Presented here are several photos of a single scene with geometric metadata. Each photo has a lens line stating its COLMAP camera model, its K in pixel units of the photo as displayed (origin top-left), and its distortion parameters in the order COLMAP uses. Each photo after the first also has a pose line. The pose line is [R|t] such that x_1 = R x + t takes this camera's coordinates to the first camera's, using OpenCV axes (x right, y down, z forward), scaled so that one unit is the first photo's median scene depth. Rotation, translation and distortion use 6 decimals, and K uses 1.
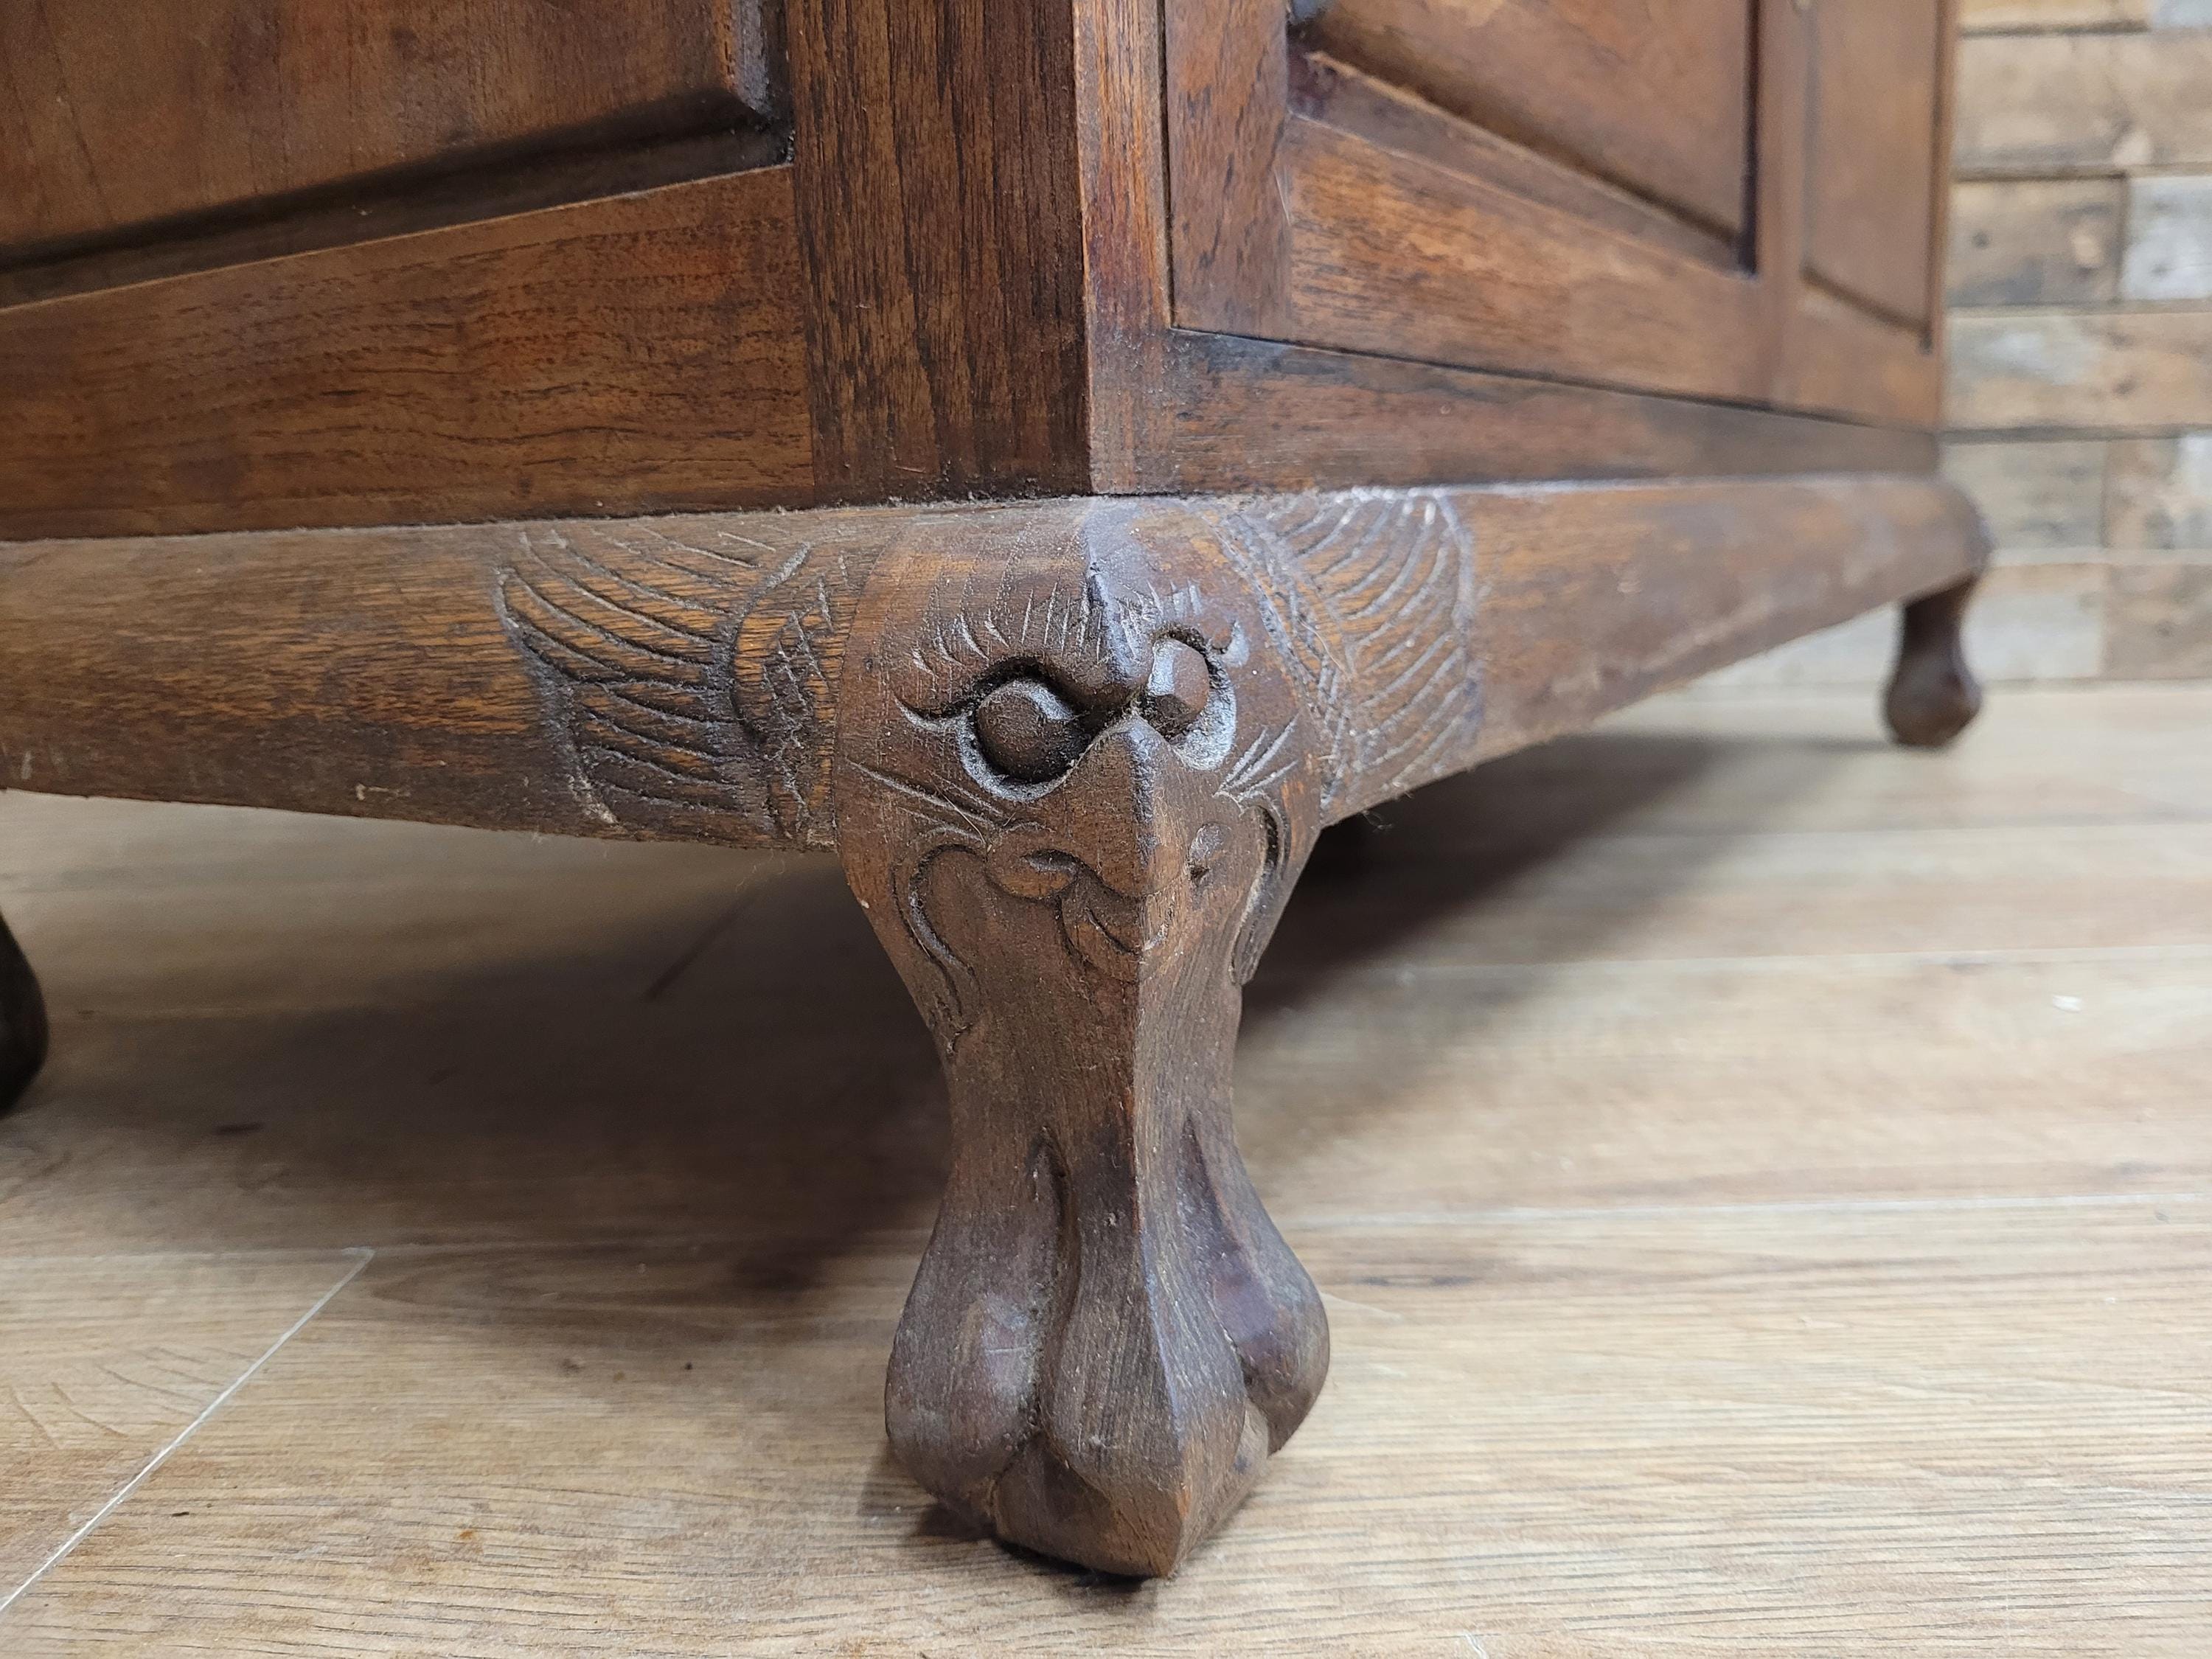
lens RADIAL K [[1660.5, 0, 1083.3], [0, 1660.5, 787.5], [0, 0, 1]] dist [0.058306, -0.043308]
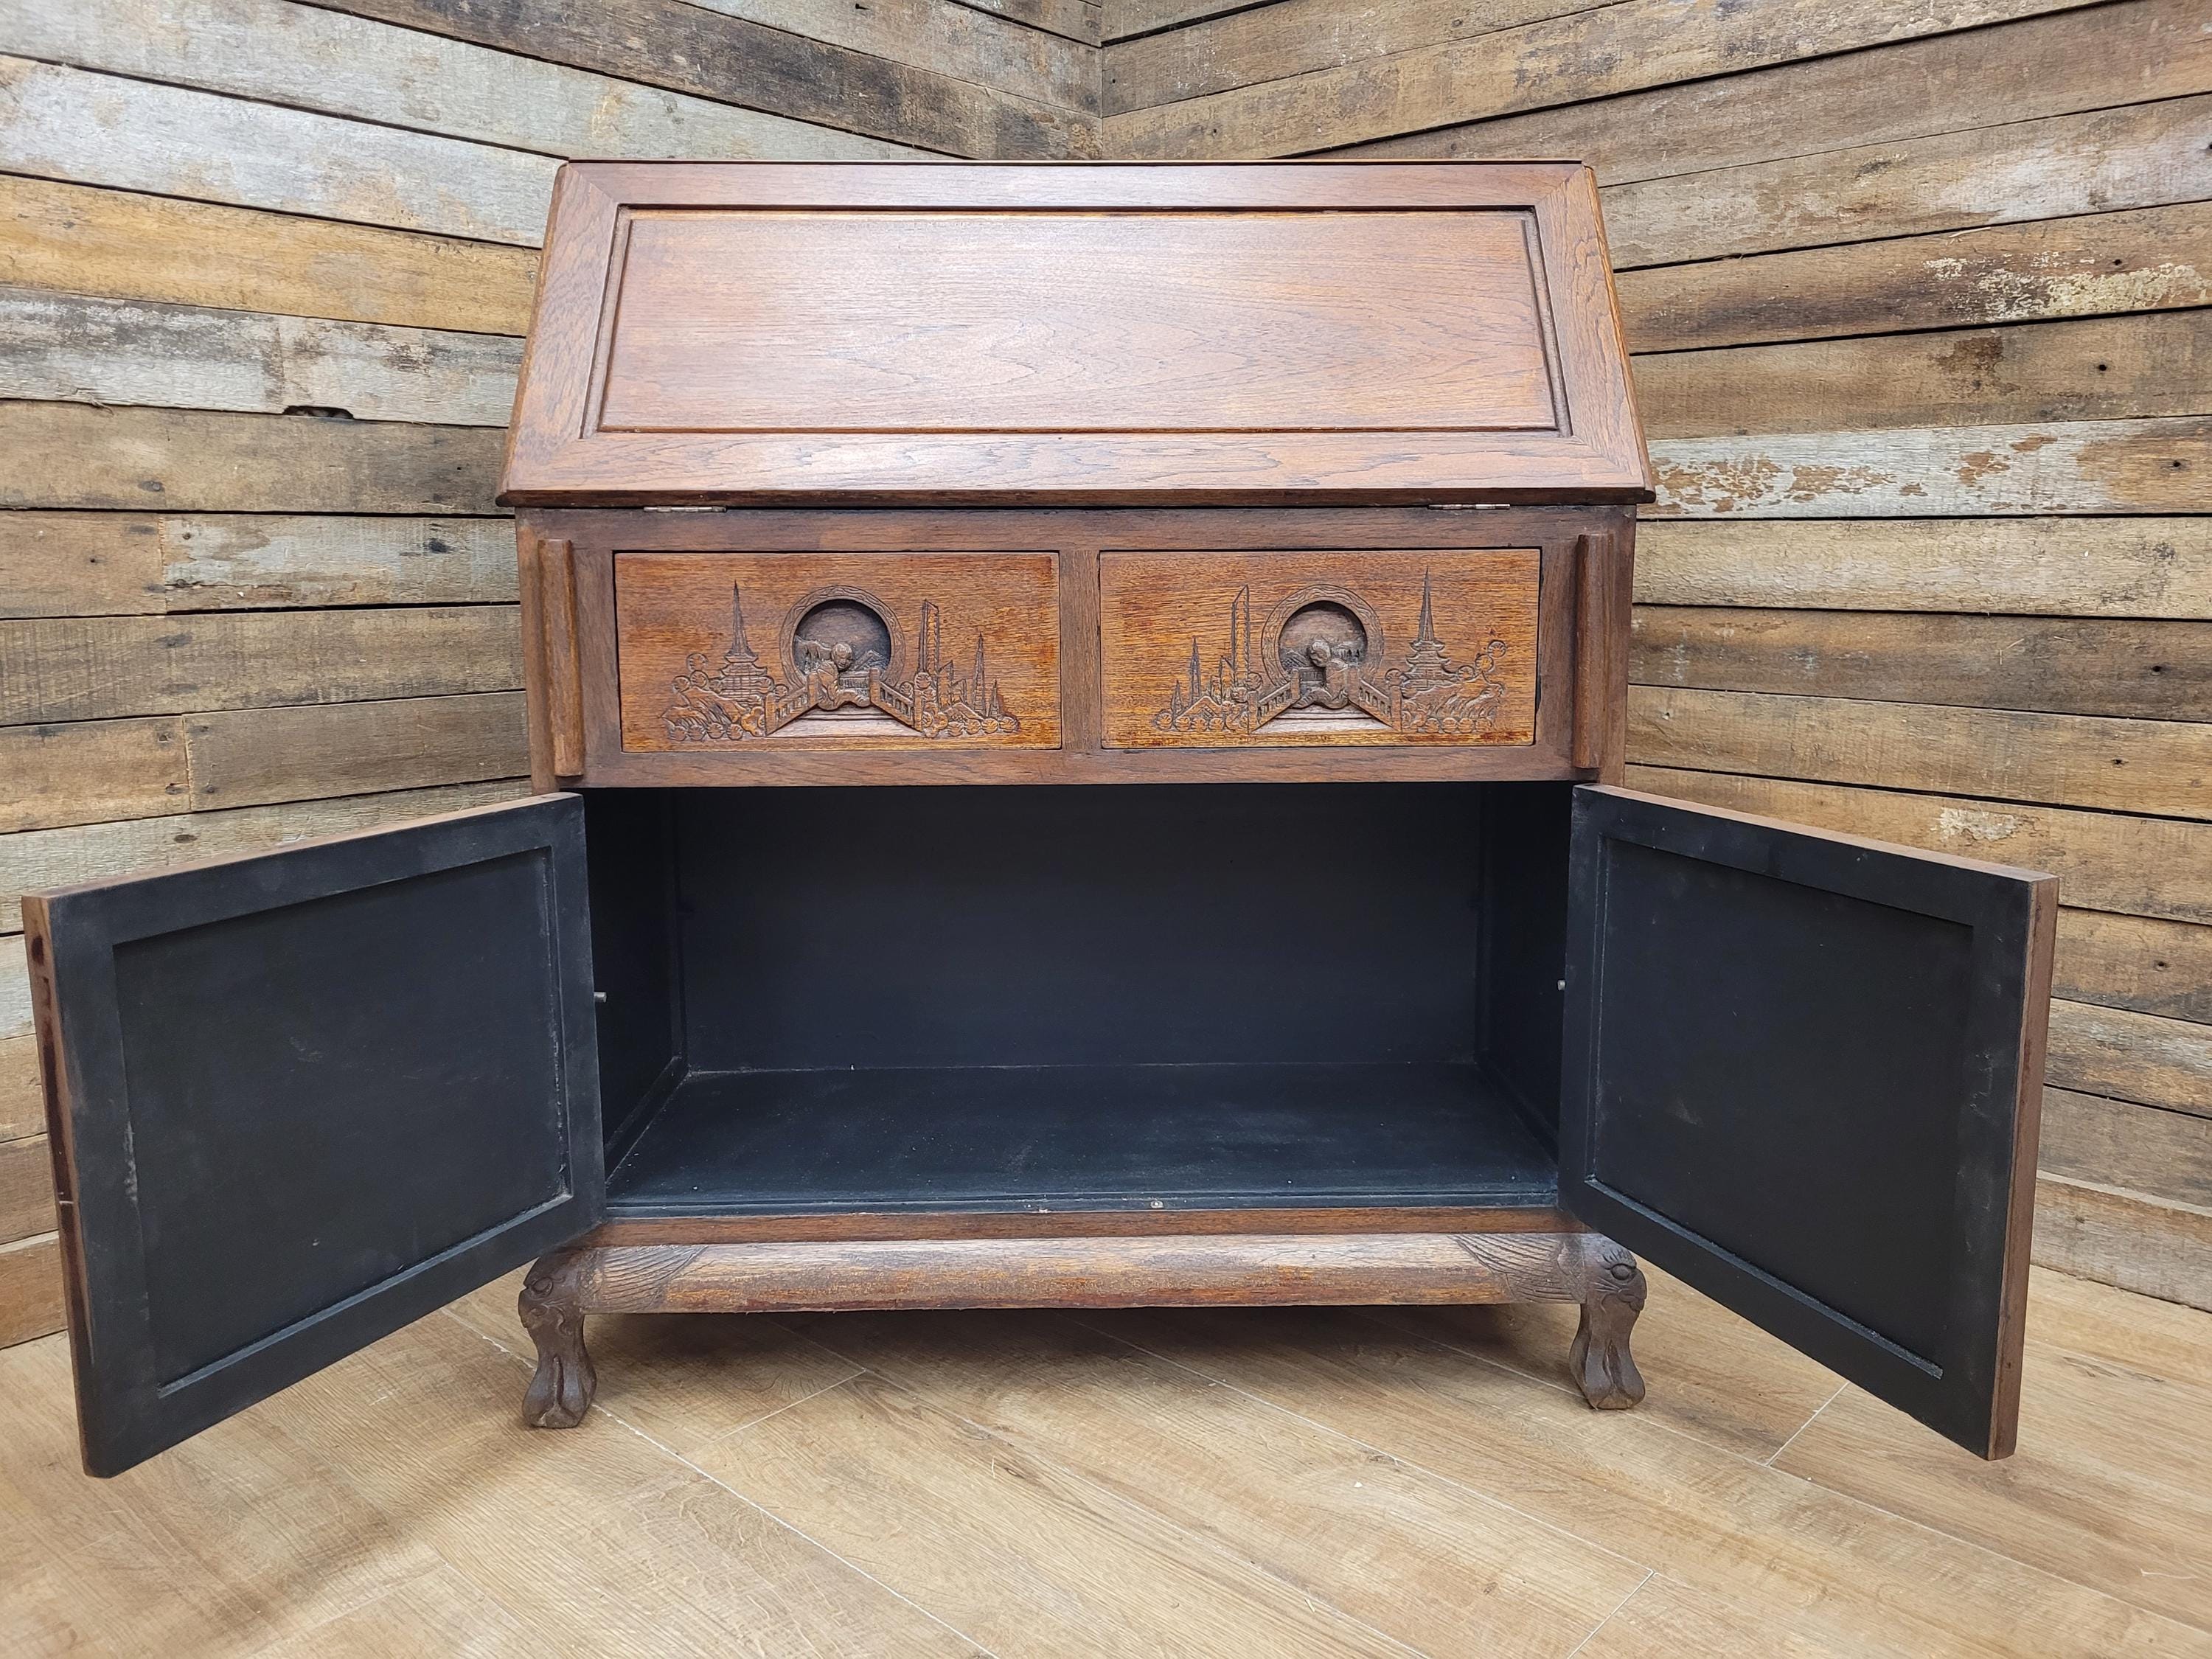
lens RADIAL K [[1660.5, 0, 1107.0], [0, 1660.5, 800.4], [0, 0, 1]] dist [0.058306, -0.043308]
pose [[0.747643, 0.130005, -0.651252, 0.769872], [-0.118647, 0.991022, 0.061623, -0.441046], [0.653417, 0.031197, 0.756355, -0.555356]]
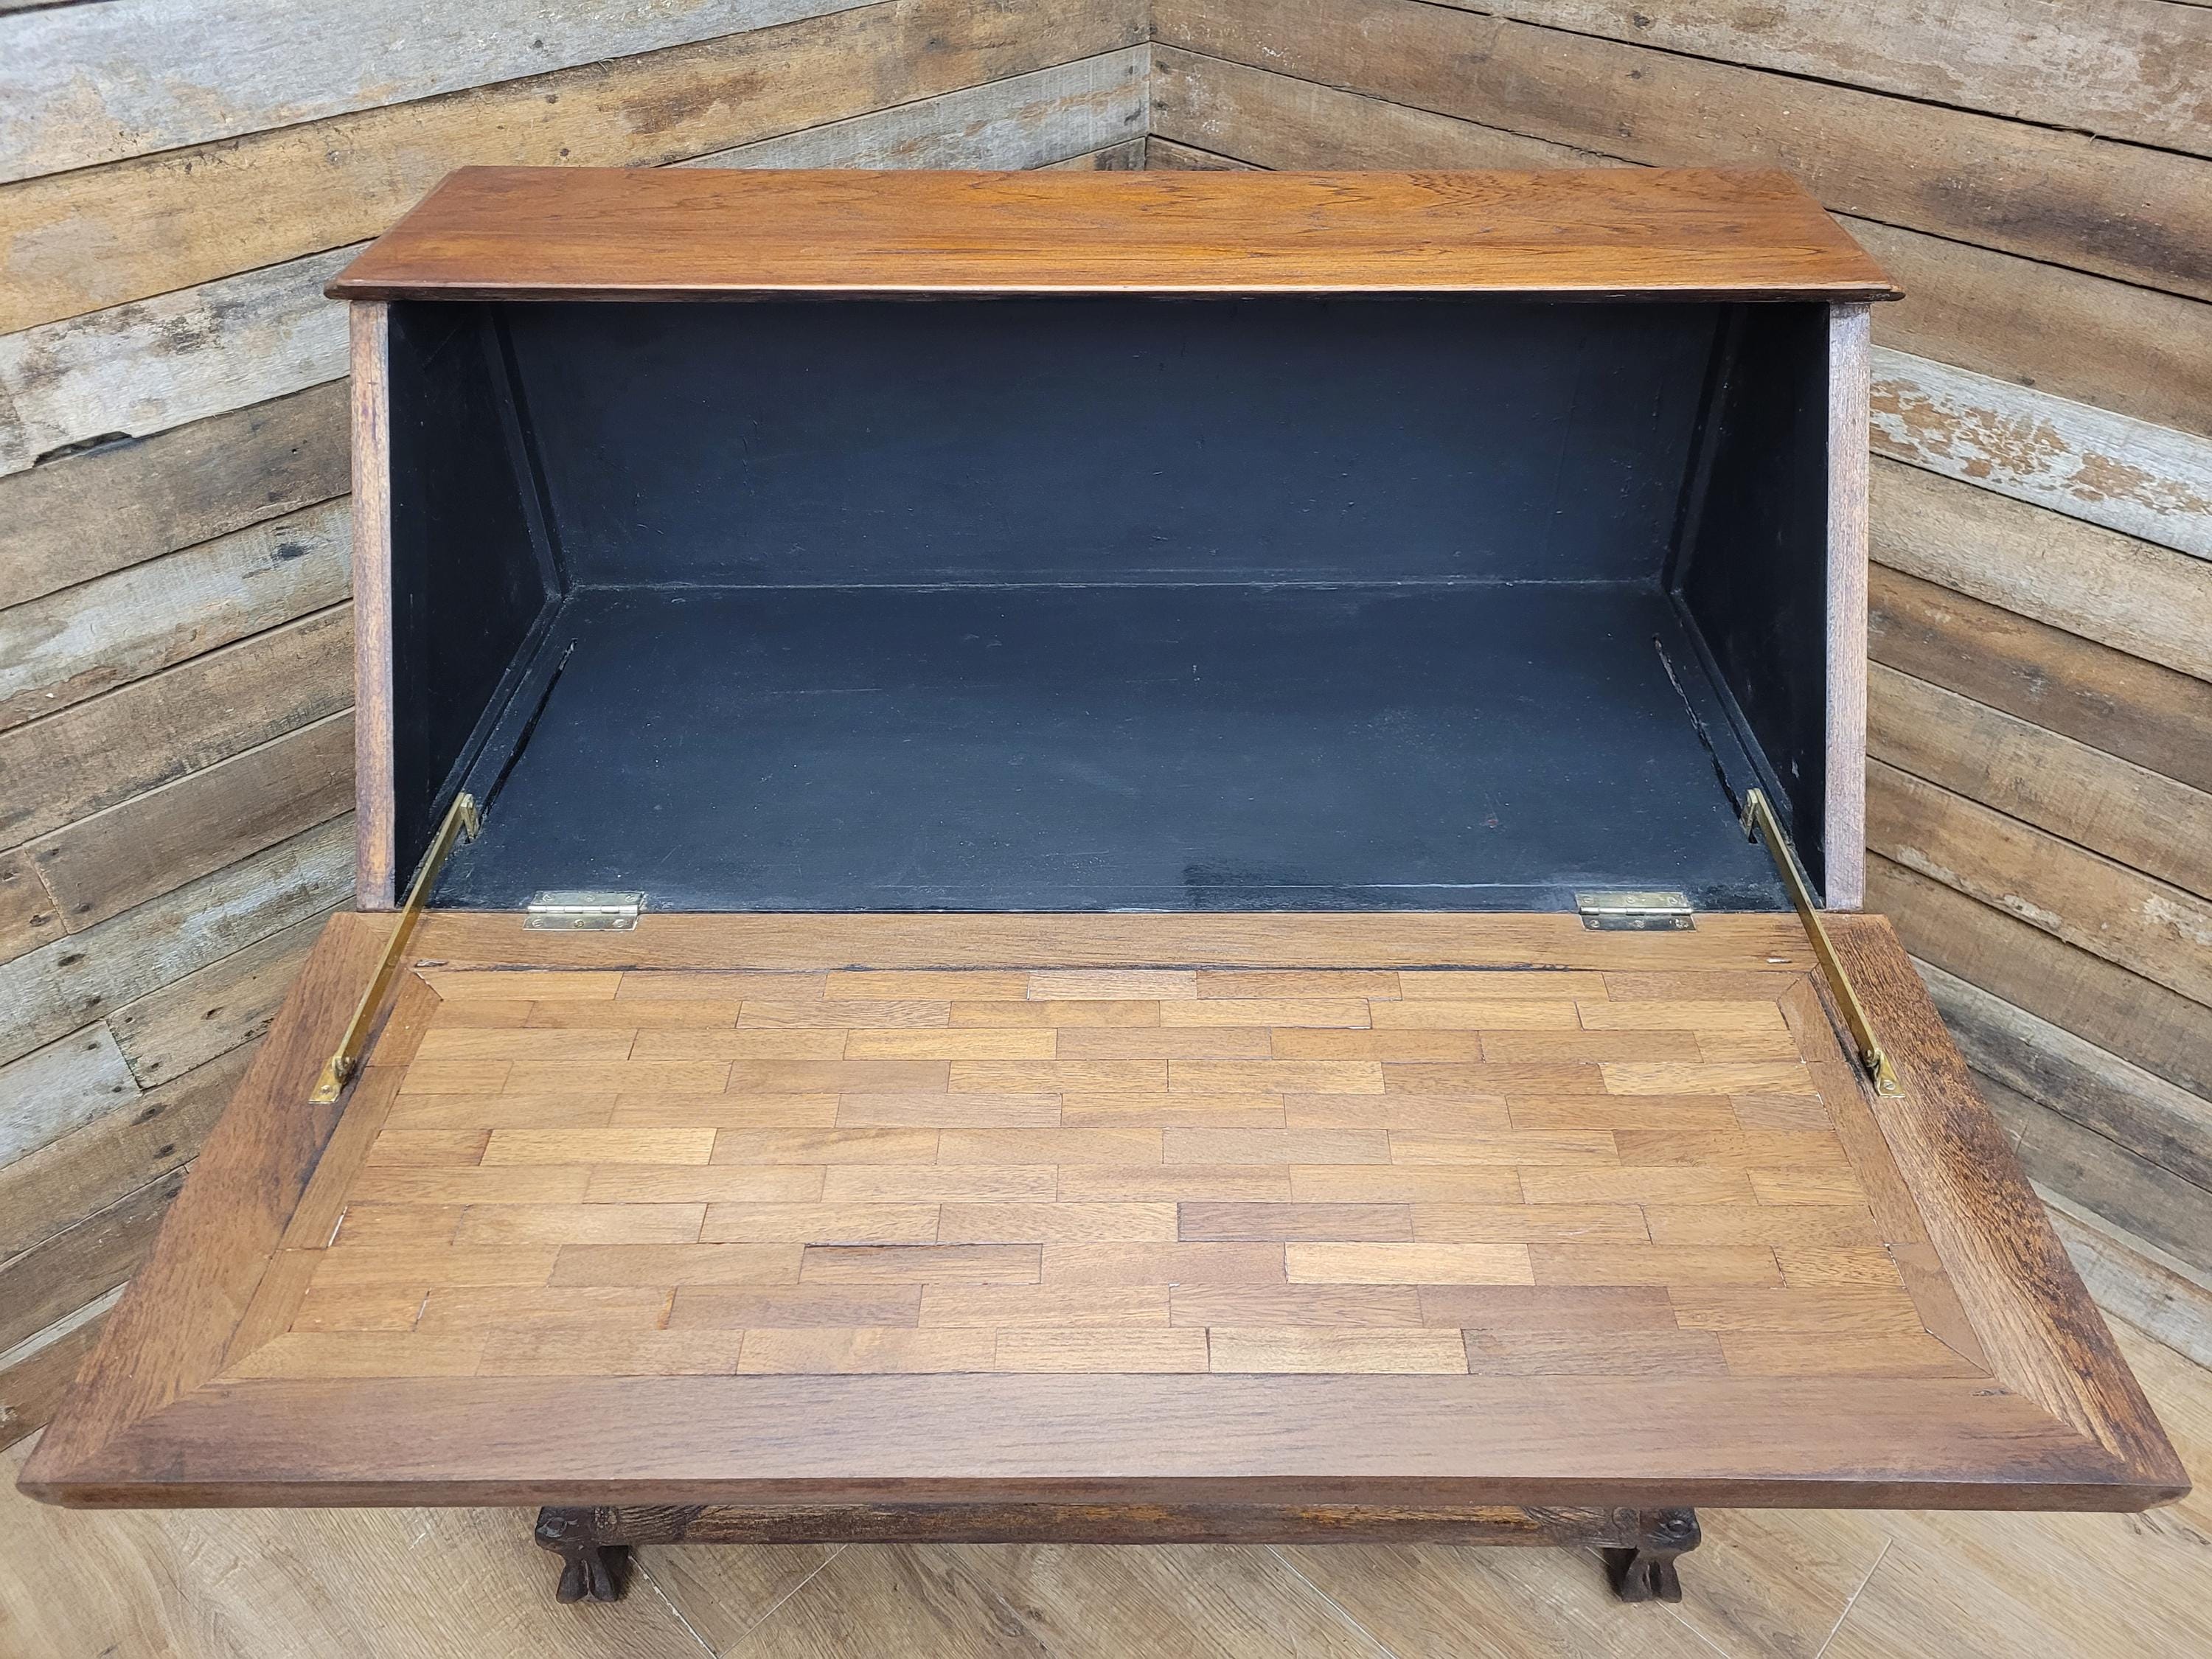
lens RADIAL K [[1660.5, 0, 1132.8], [0, 1660.5, 790.5], [0, 0, 1]] dist [0.058306, -0.043308]
pose [[0.733484, 0.434883, -0.522377, 0.431922], [-0.124266, 0.841377, 0.525969, -1.035333], [0.668250, -0.320876, 0.671178, -0.270806]]
